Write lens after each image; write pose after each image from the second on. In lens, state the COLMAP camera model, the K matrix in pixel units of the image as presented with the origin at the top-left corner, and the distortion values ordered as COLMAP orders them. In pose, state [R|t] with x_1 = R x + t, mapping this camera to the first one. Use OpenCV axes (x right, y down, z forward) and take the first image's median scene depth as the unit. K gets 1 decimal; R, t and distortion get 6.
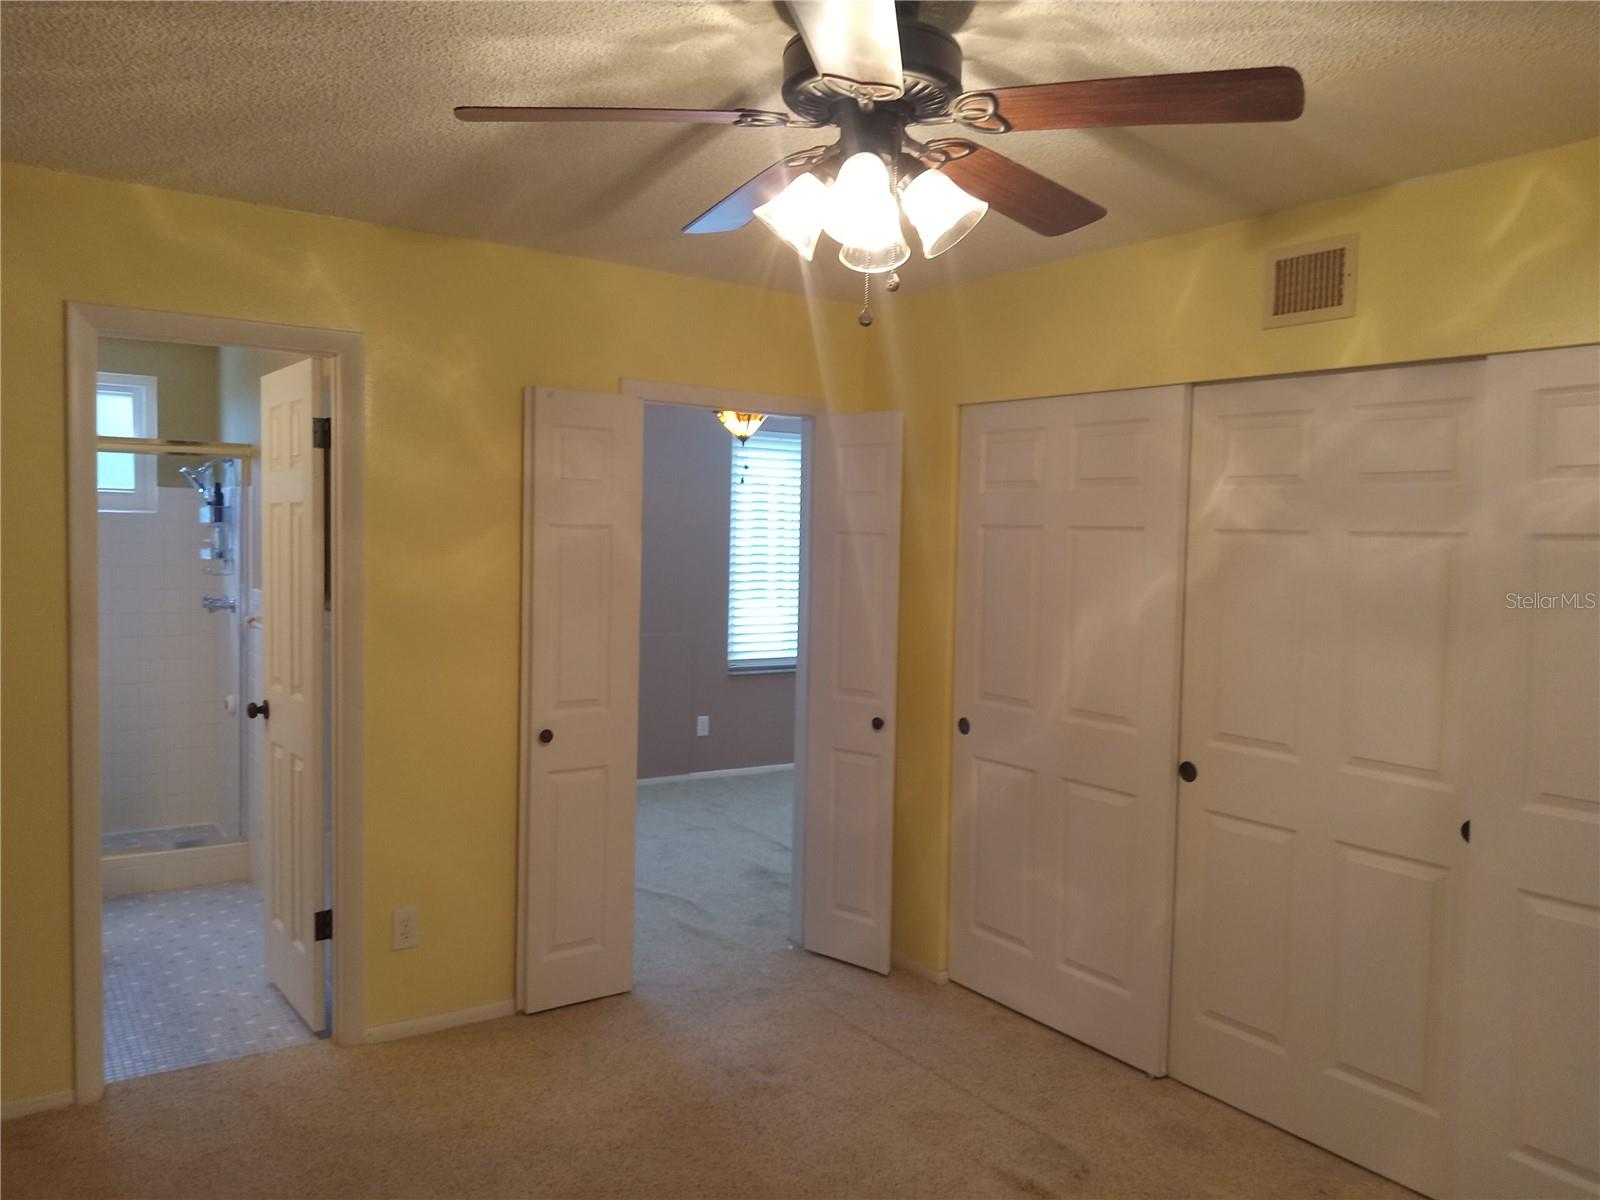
lens RADIAL K [[1190.6, 0, 800.0], [0, 1190.6, 600.0], [0, 0, 1]] dist [0.039991, -0.082884]
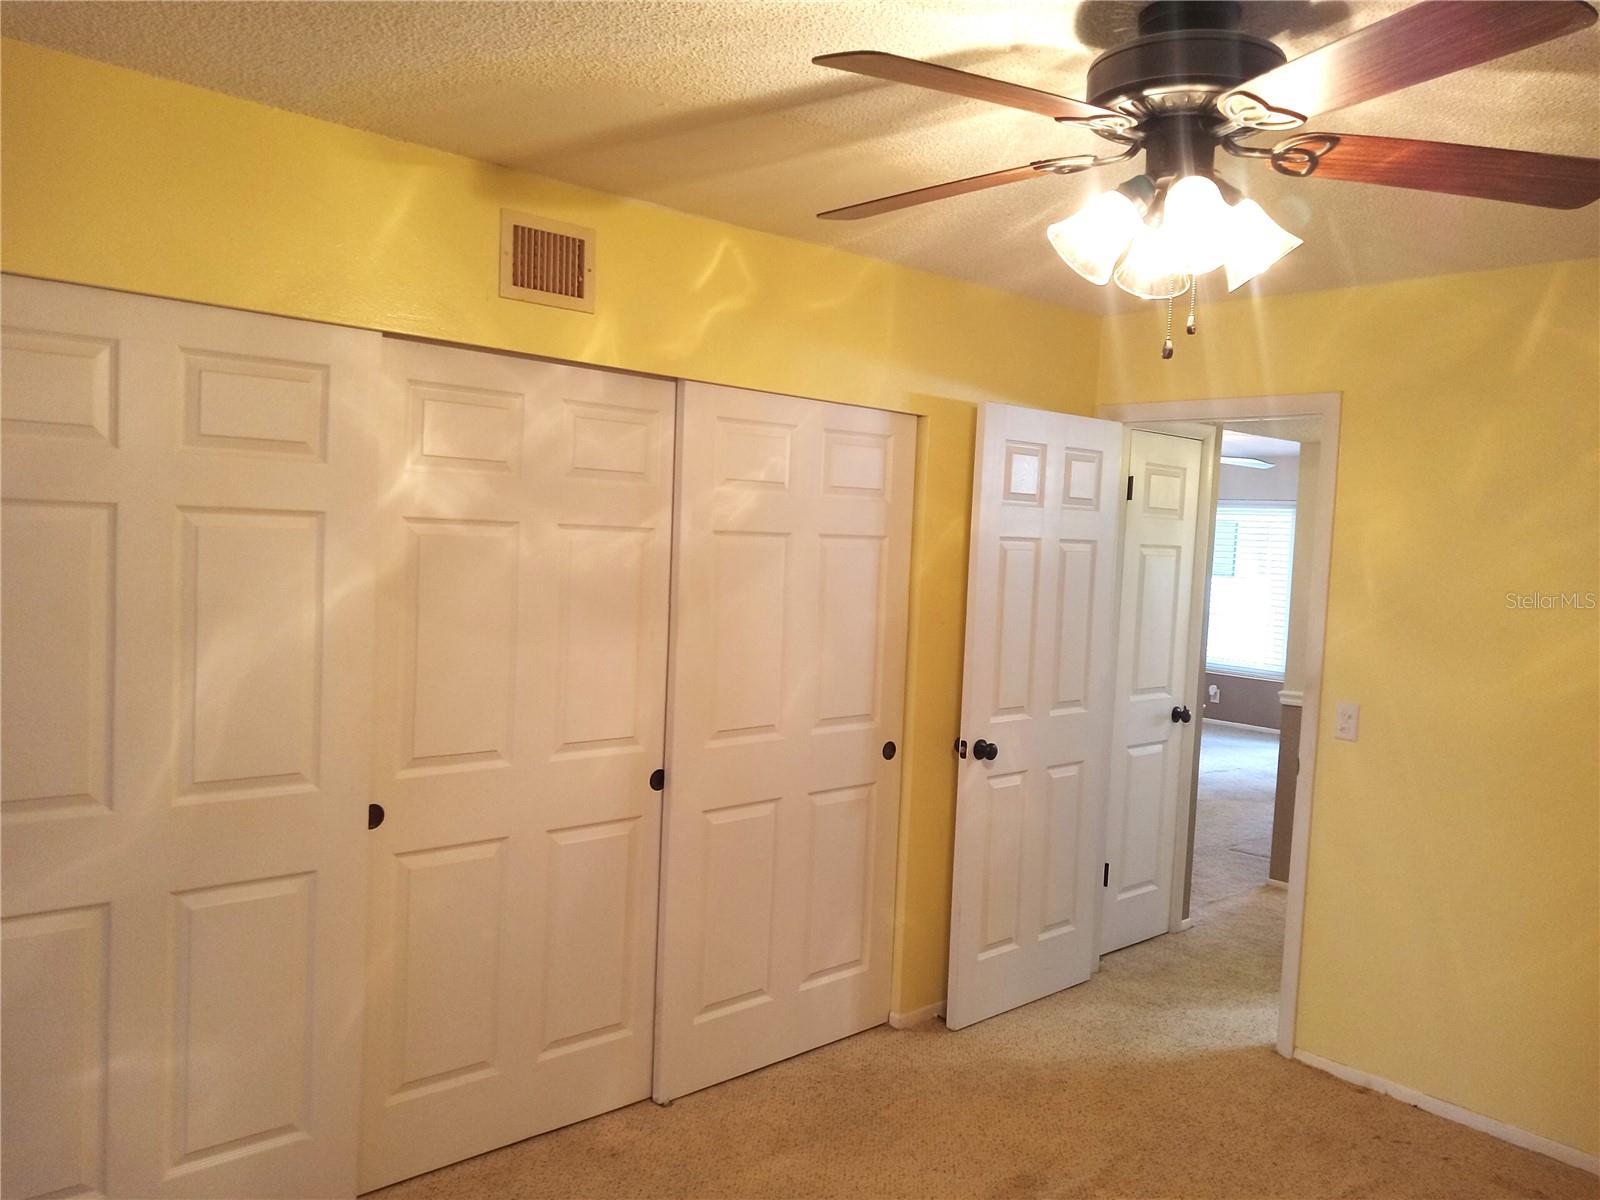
lens RADIAL K [[1167.9, 0, 800.0], [0, 1167.9, 600.0], [0, 0, 1]] dist [0.032293, -0.077484]
pose [[-0.113264, -0.090100, 0.989471, -0.534671], [0.007084, 0.995781, 0.091486, -0.081021], [-0.993540, 0.017372, -0.112148, 0.898052]]
